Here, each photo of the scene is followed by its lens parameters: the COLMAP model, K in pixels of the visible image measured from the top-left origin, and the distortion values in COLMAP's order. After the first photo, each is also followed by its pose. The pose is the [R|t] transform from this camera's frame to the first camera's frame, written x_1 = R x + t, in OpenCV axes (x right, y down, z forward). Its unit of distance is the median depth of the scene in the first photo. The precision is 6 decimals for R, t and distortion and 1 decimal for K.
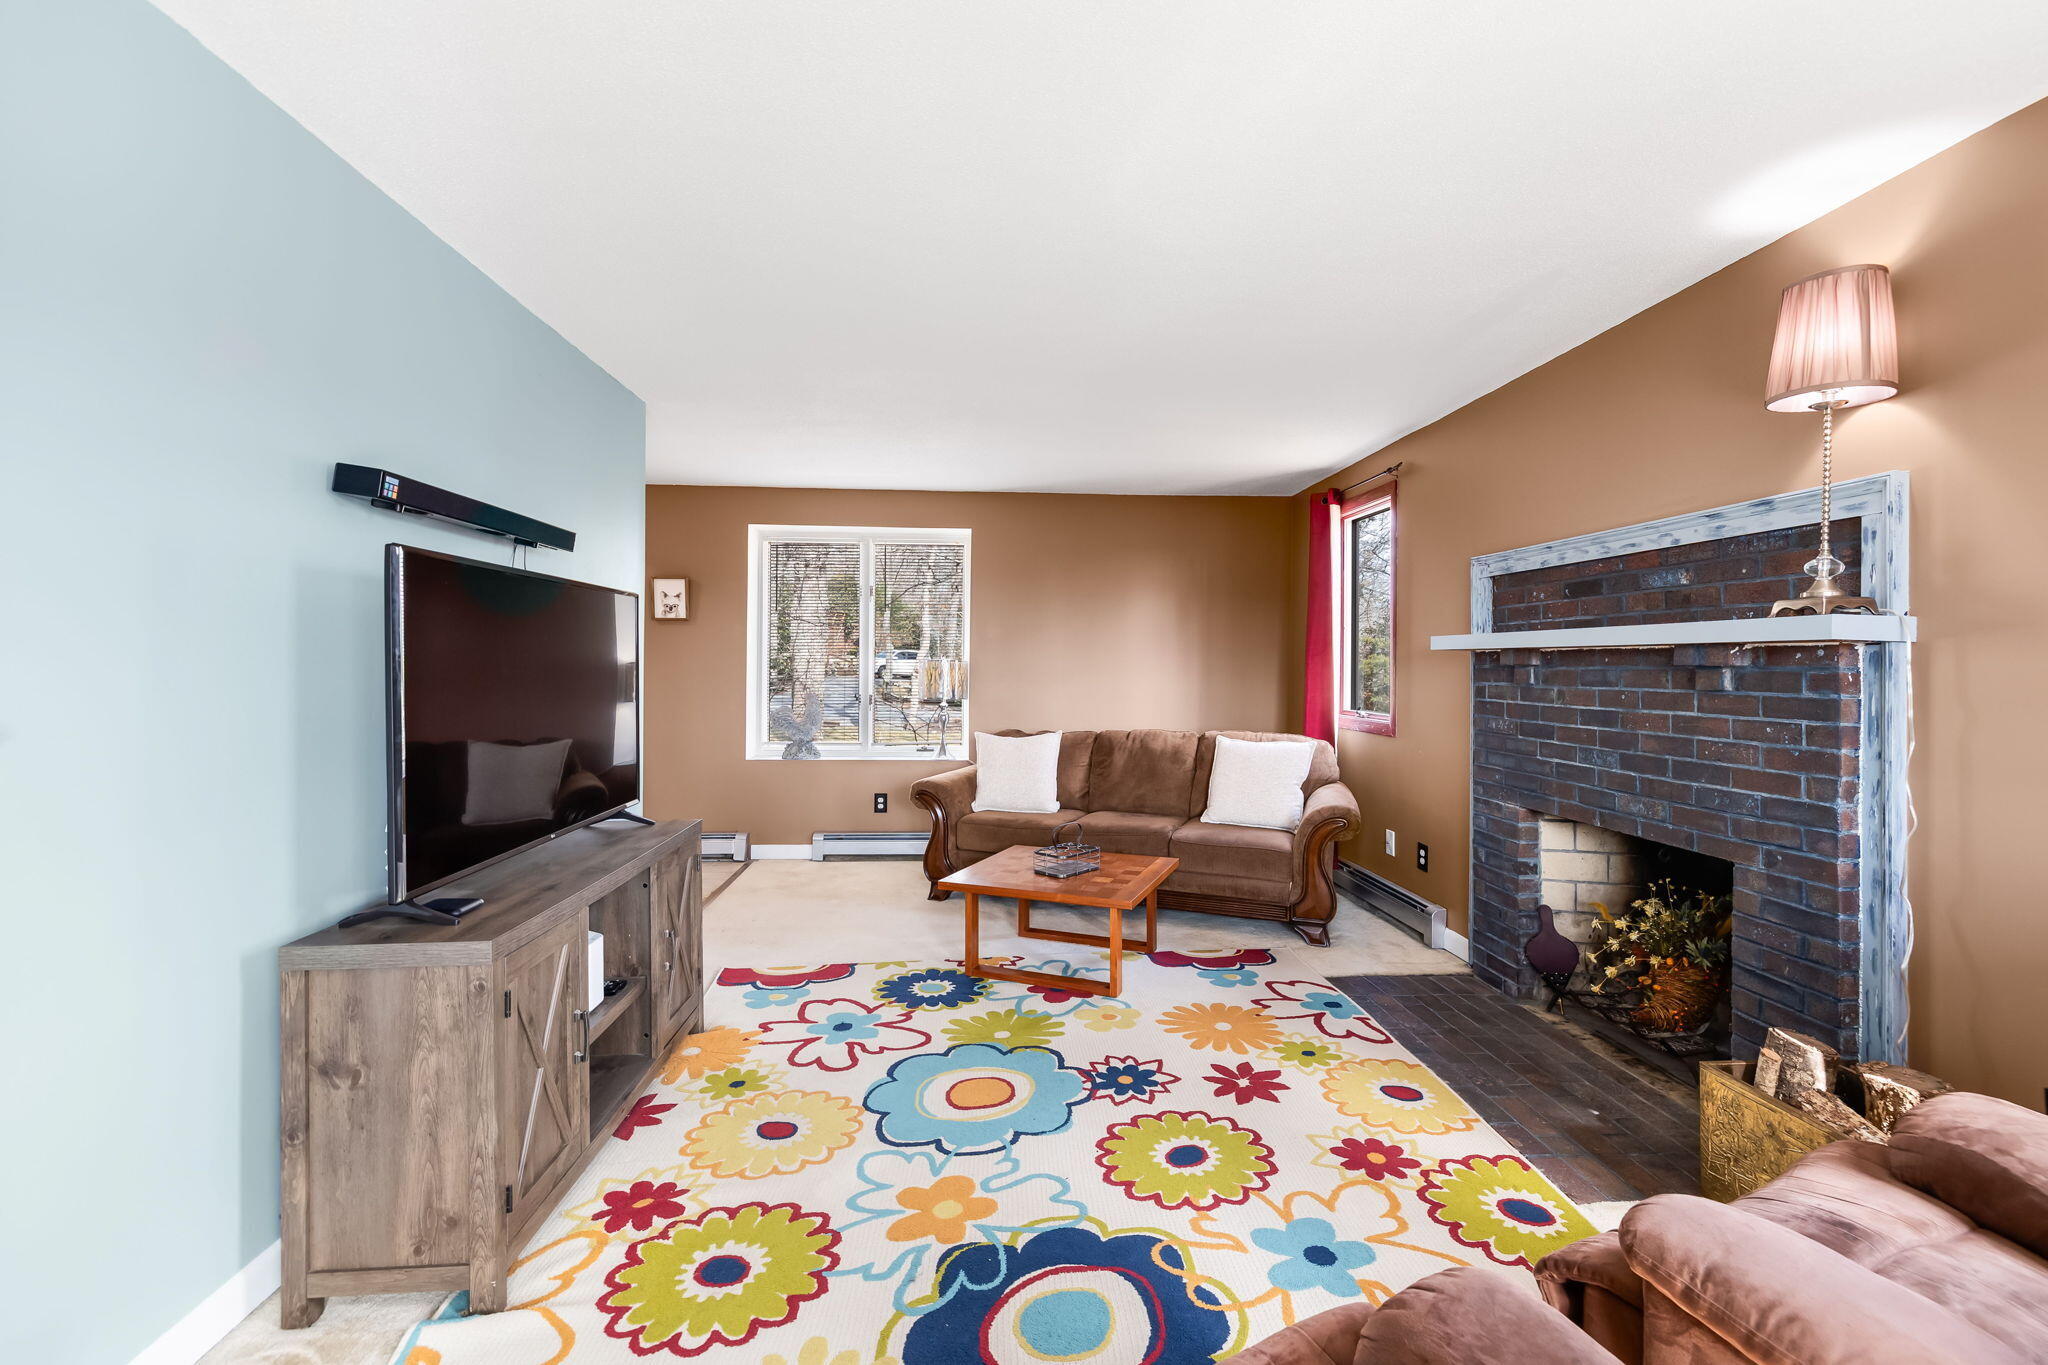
lens RADIAL K [[871.1, 0, 1041.6], [0, 871.1, 671.8], [0, 0, 1]] dist [0.000126, -0.000717]
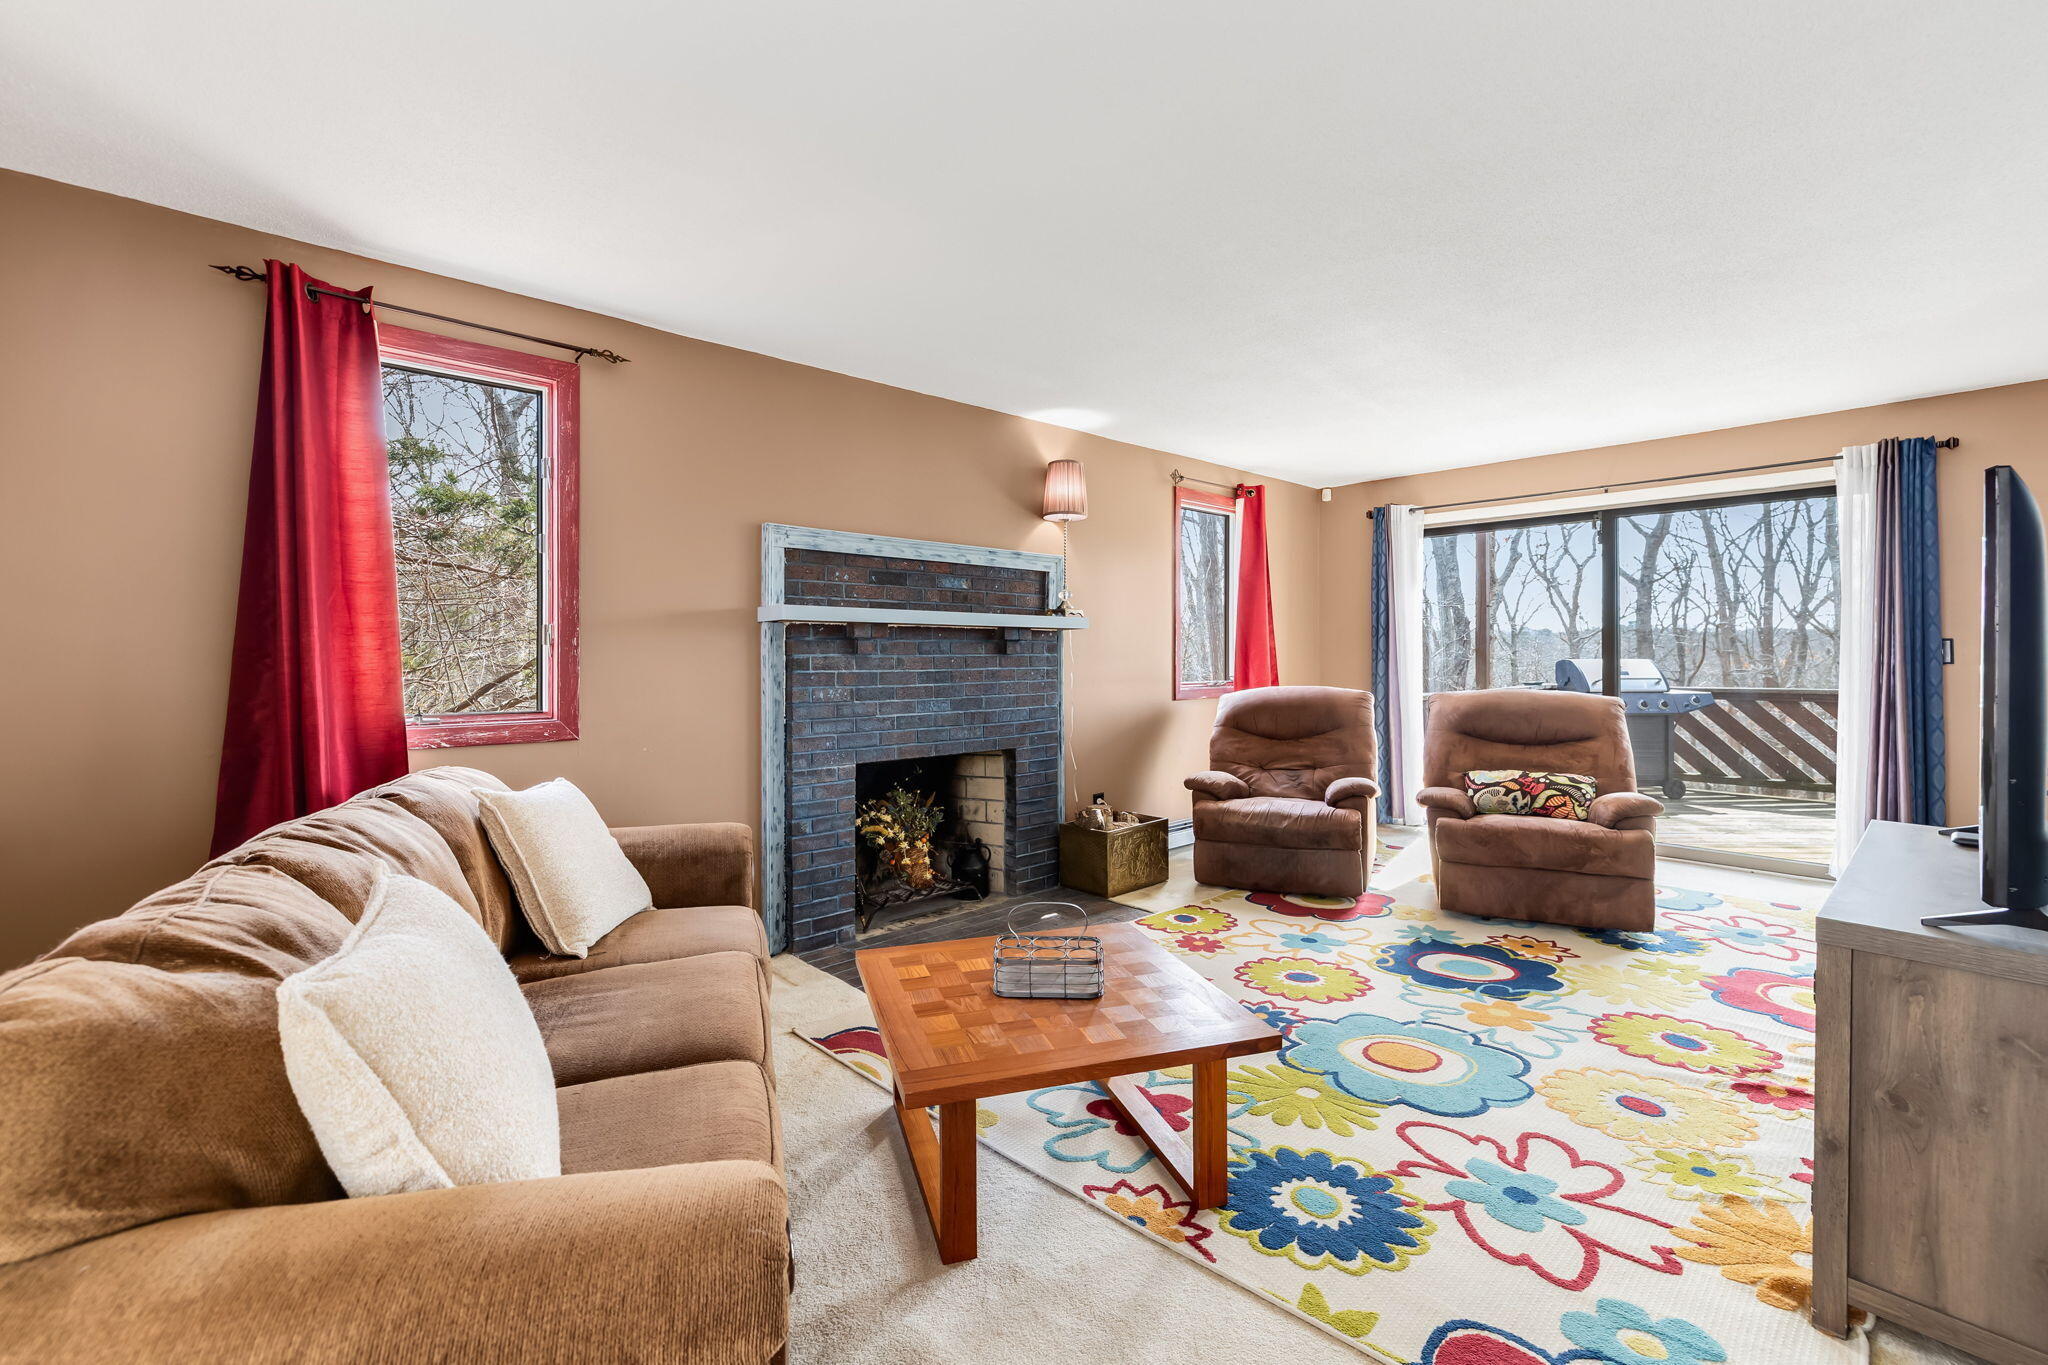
lens RADIAL K [[871.1, 0, 1006.8], [0, 871.1, 662.3], [0, 0, 1]] dist [0.000126, -0.000717]
pose [[-0.607692, -0.009176, 0.794120, -0.551095], [0.006552, 0.999841, 0.016567, 0.008066], [-0.794145, 0.015271, -0.607536, 1.844204]]
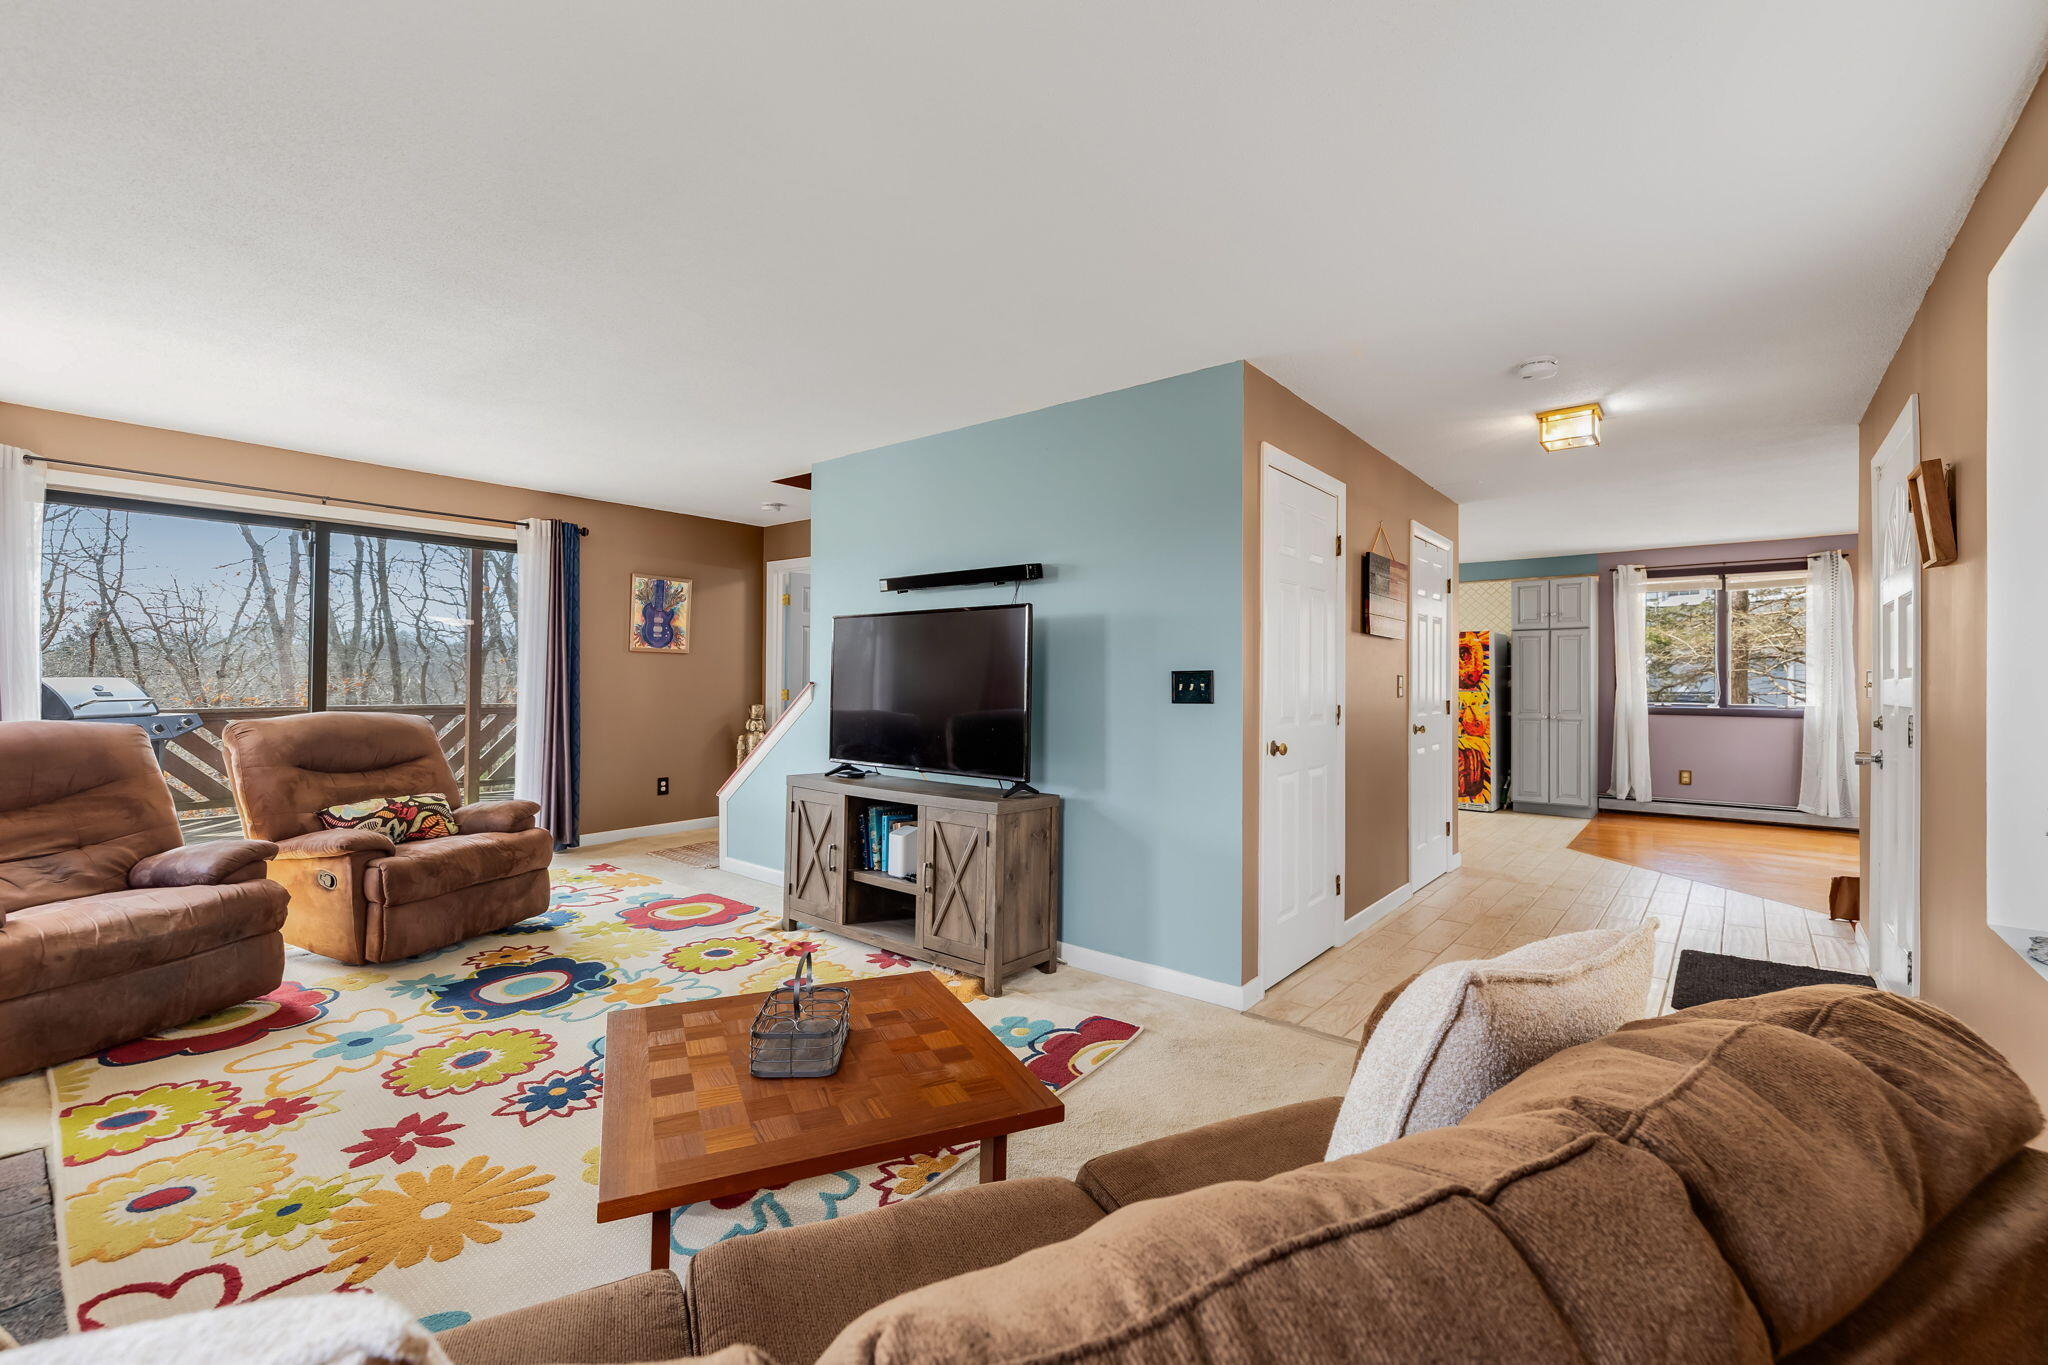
lens RADIAL K [[871.1, 0, 1011.5], [0, 871.1, 681.8], [0, 0, 1]] dist [0.000126, -0.000717]
pose [[-0.703393, -0.009275, -0.710741, 0.410983], [-0.018232, 0.999821, 0.004996, 0.012664], [0.710568, 0.016472, -0.703436, 1.939819]]
